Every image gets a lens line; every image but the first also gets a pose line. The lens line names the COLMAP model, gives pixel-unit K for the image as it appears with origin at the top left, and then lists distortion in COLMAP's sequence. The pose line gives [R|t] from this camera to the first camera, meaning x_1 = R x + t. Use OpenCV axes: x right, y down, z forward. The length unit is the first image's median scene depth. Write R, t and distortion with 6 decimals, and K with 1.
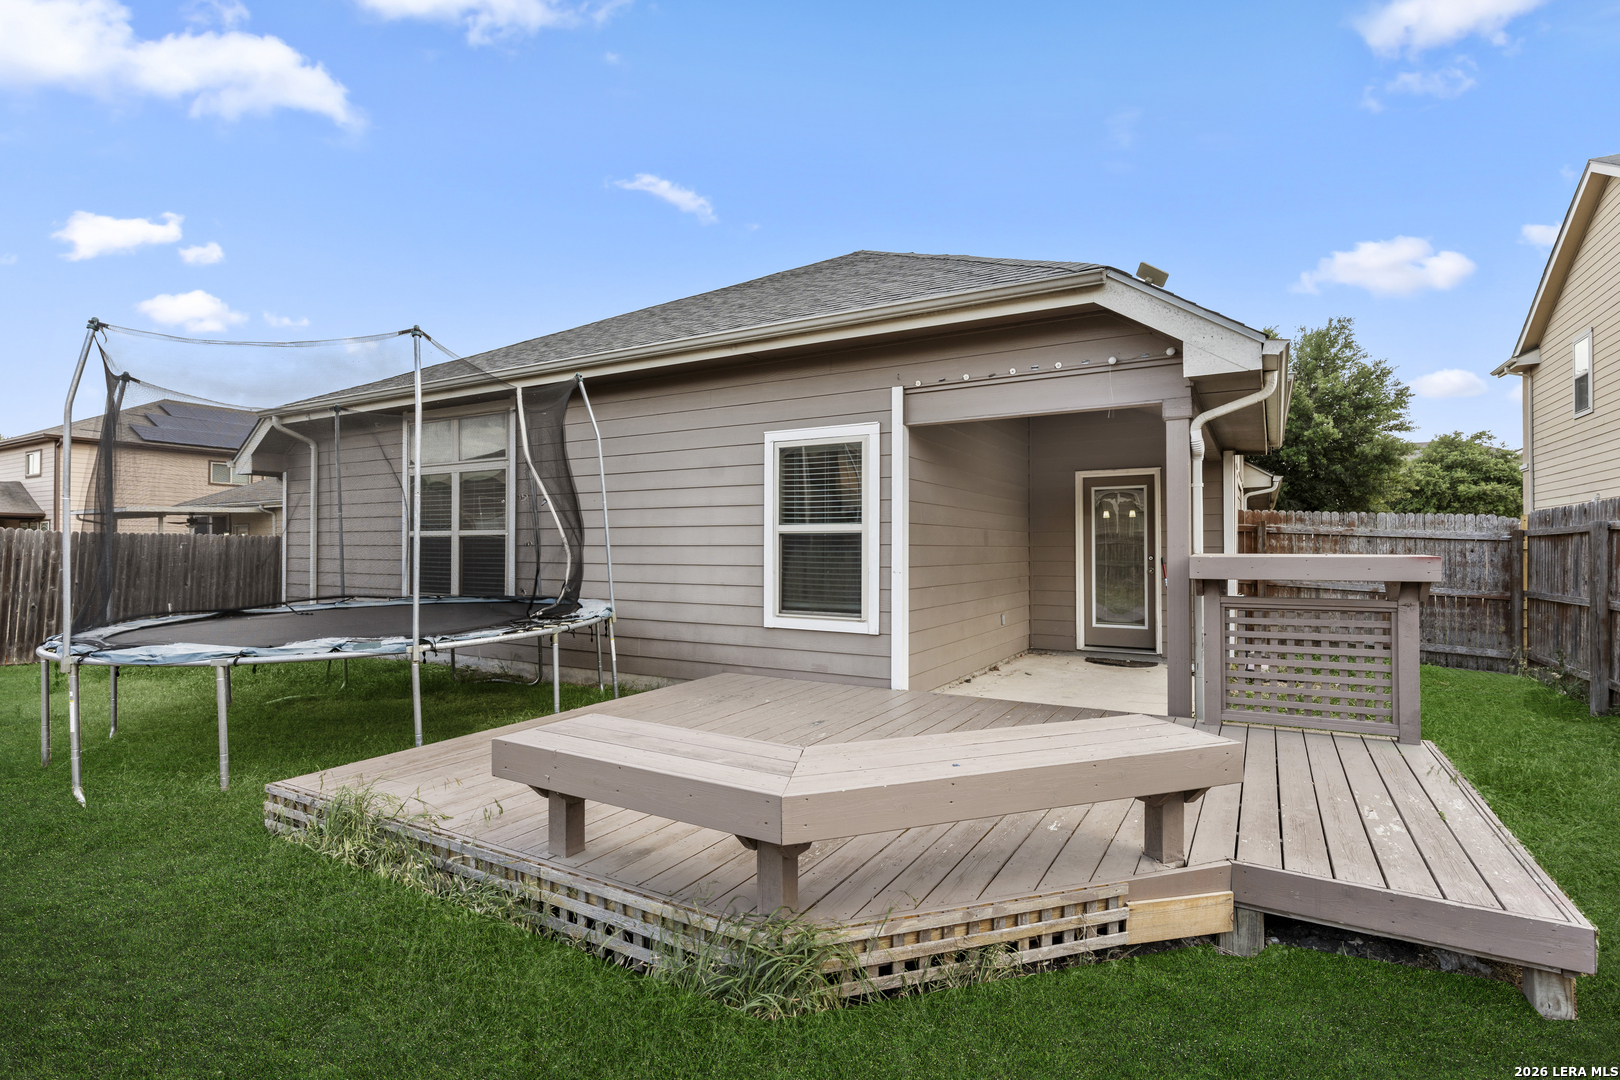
lens RADIAL K [[787.3, 0, 806.2], [0, 787.3, 538.6], [0, 0, 1]] dist [-0.001860, 0.000371]
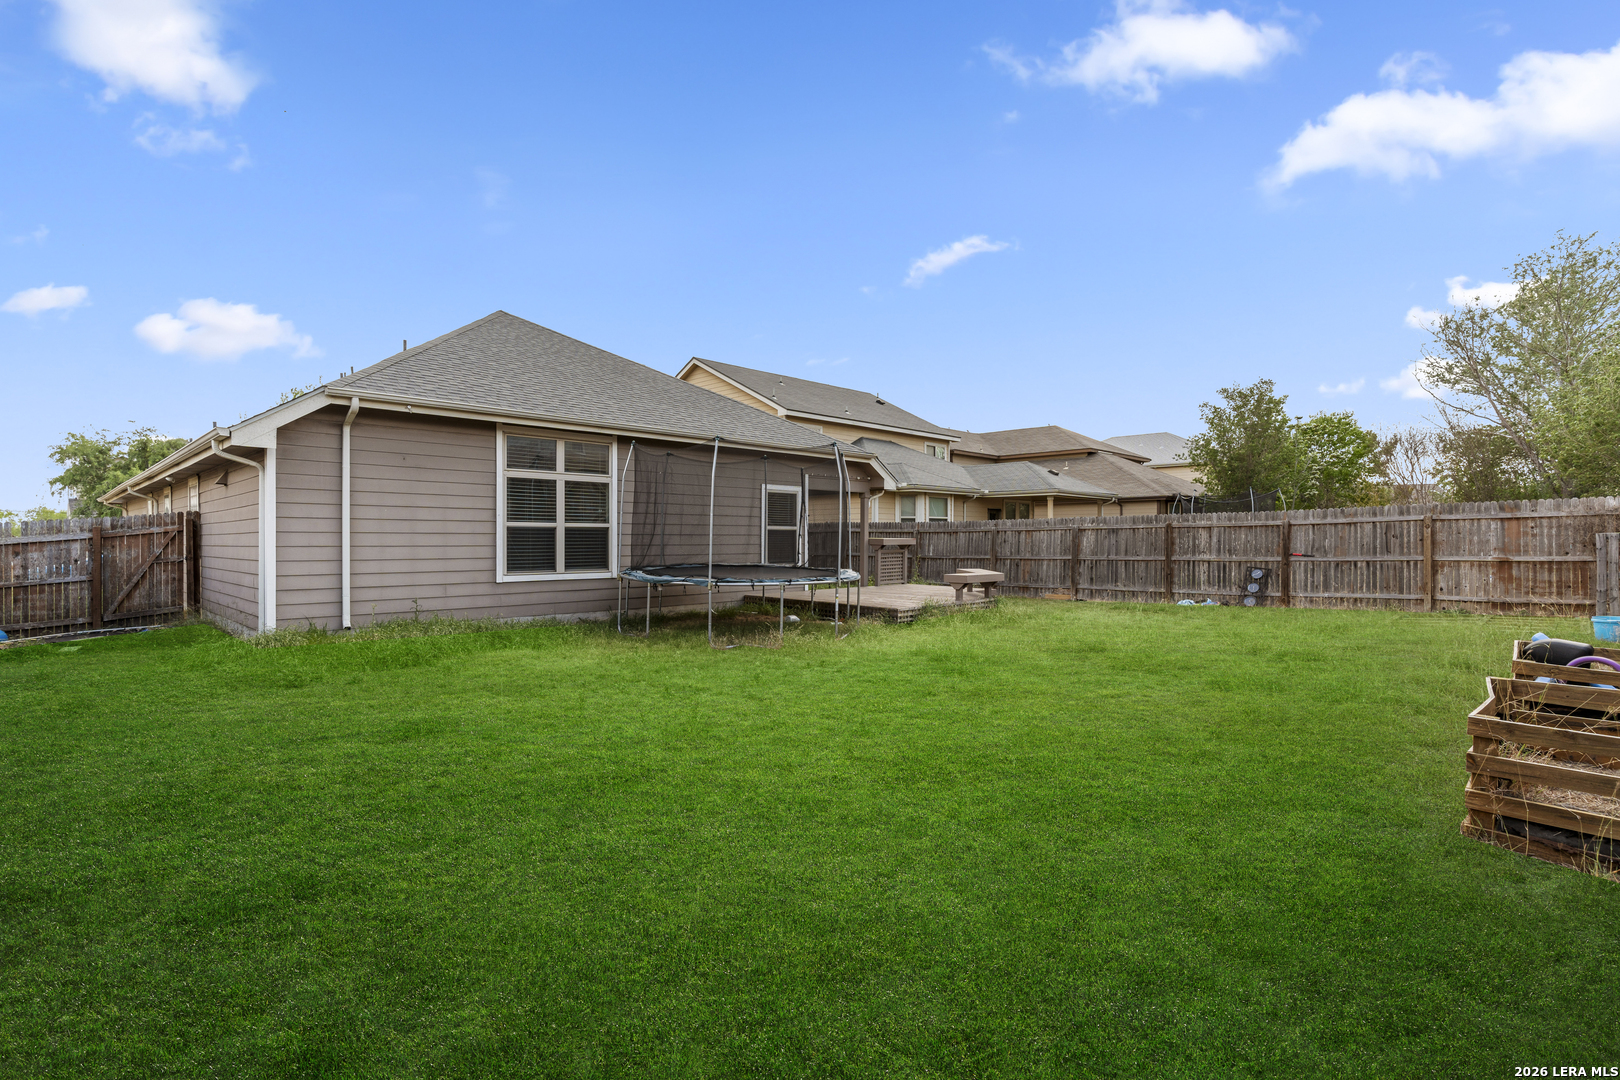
lens RADIAL K [[787.3, 0, 808.0], [0, 787.3, 542.3], [0, 0, 1]] dist [-0.001860, 0.000371]
pose [[0.251282, -0.001205, 0.967913, -1.683654], [-0.005144, 0.999983, 0.002581, 0.018029], [-0.967900, -0.005628, 0.251272, 0.233795]]
